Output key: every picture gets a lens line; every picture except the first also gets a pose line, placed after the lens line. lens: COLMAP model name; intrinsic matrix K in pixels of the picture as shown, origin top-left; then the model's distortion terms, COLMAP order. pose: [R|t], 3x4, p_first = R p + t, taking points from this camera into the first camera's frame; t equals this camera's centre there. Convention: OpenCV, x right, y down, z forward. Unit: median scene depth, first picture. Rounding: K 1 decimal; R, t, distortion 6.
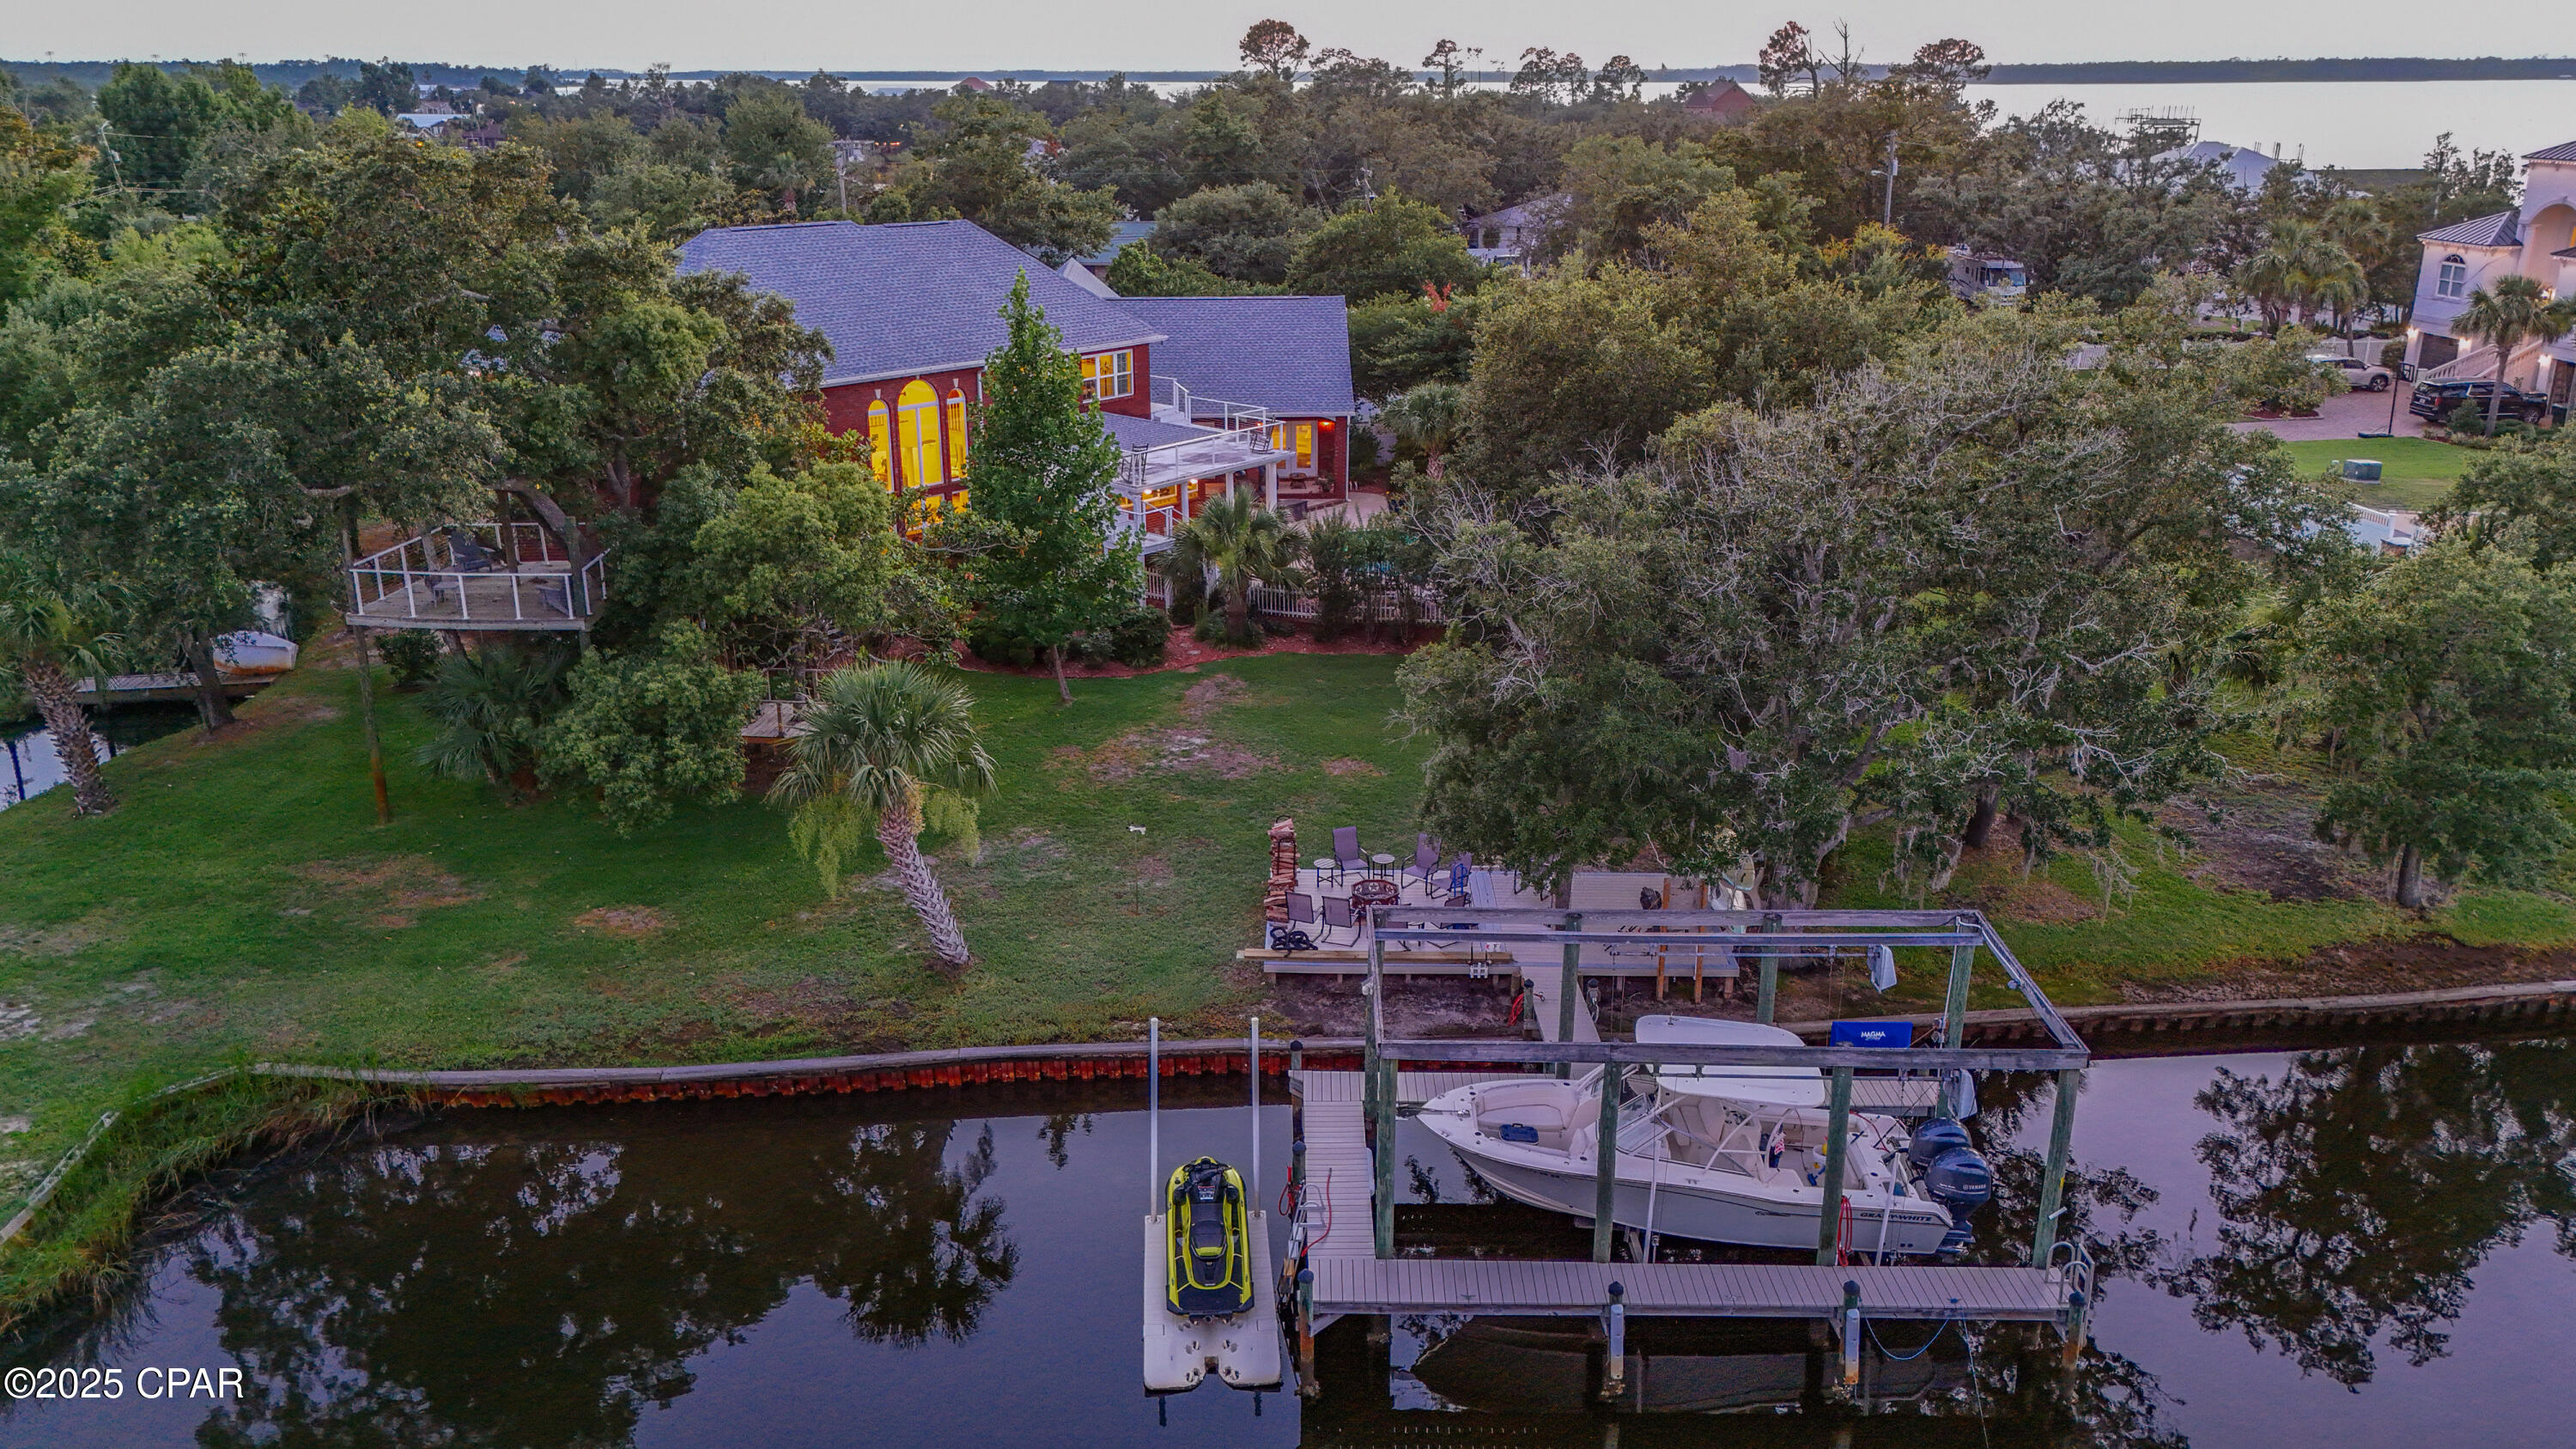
lens RADIAL K [[1901.3, 0, 1280.3], [0, 1901.3, 710.8], [0, 0, 1]] dist [0.070201, -0.058806]
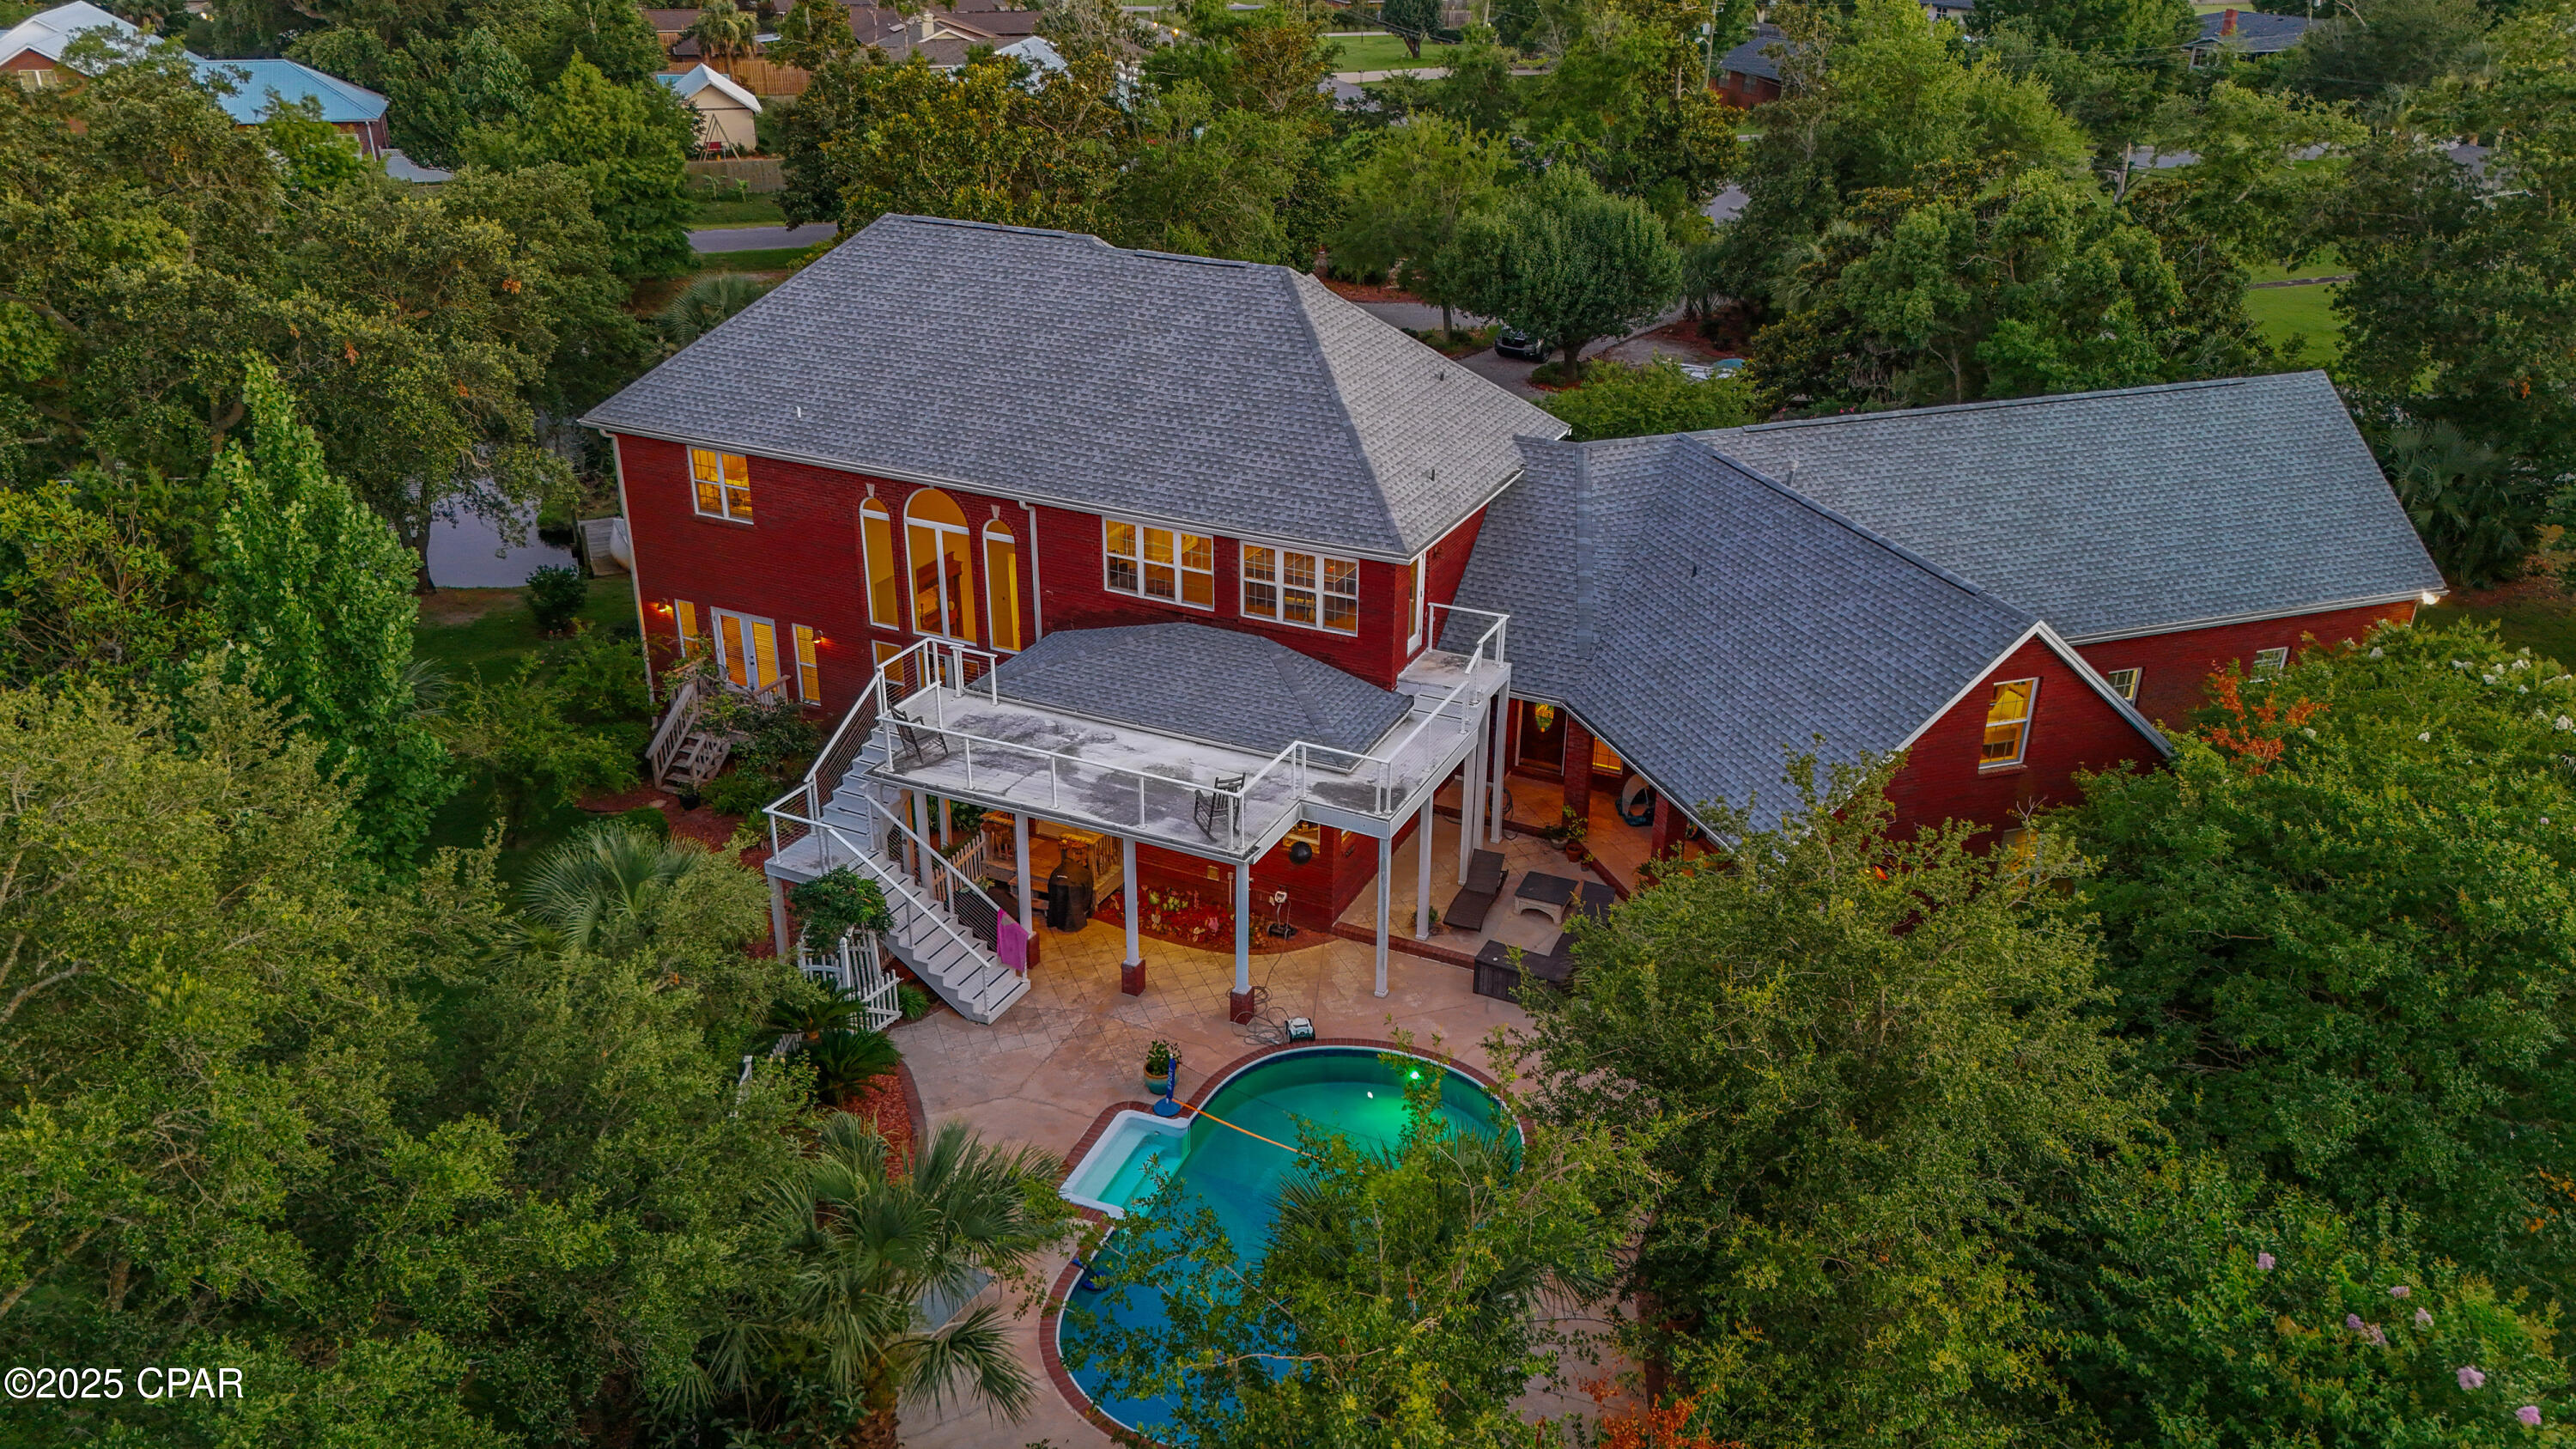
lens RADIAL K [[1901.3, 0, 1280.3], [0, 1901.3, 710.8], [0, 0, 1]] dist [0.070201, -0.058806]
pose [[0.253032, 0.400086, -0.880855, 0.602960], [-0.309845, 0.896039, 0.317978, -0.469768], [0.916499, 0.192470, 0.350692, 1.200303]]
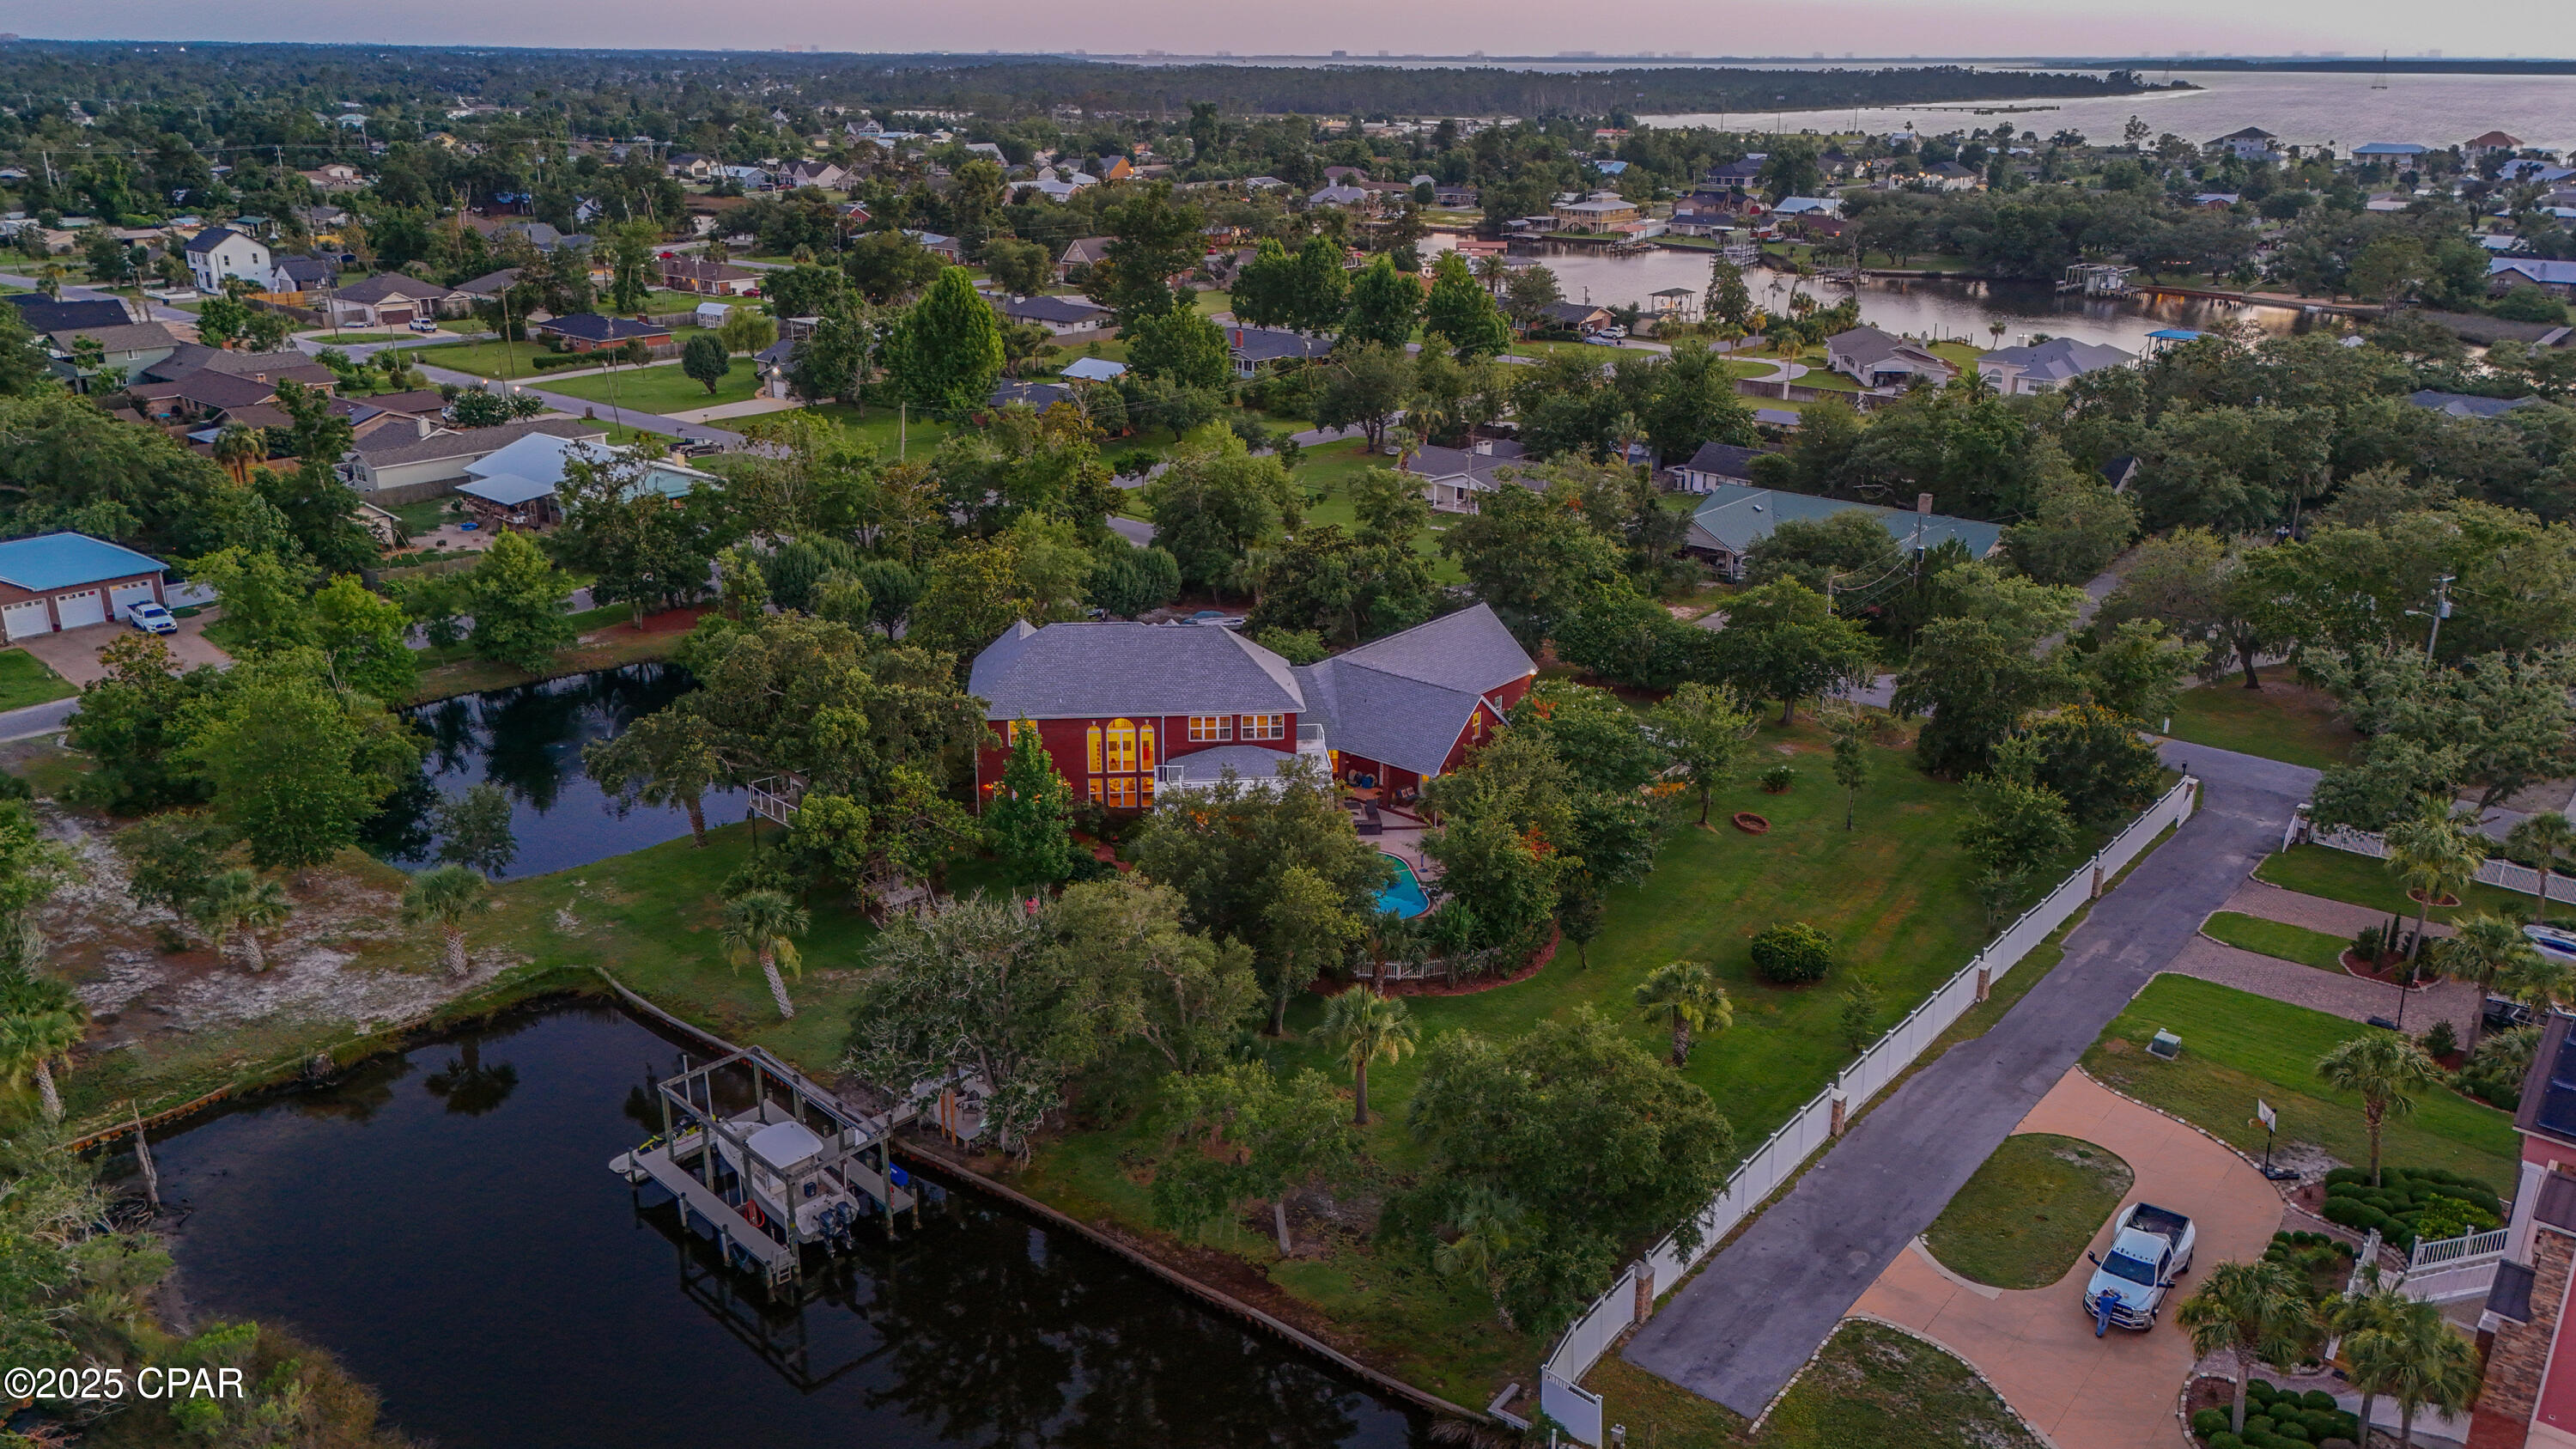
lens RADIAL K [[1890.0, 0, 1281.9], [0, 1890.0, 719.6], [0, 0, 1]] dist [0.074692, -0.067212]
pose [[0.720616, 0.235657, -0.652057, 1.501115], [-0.225767, 0.968964, 0.100684, -0.525081], [0.655547, 0.074658, 0.751455, -0.367265]]
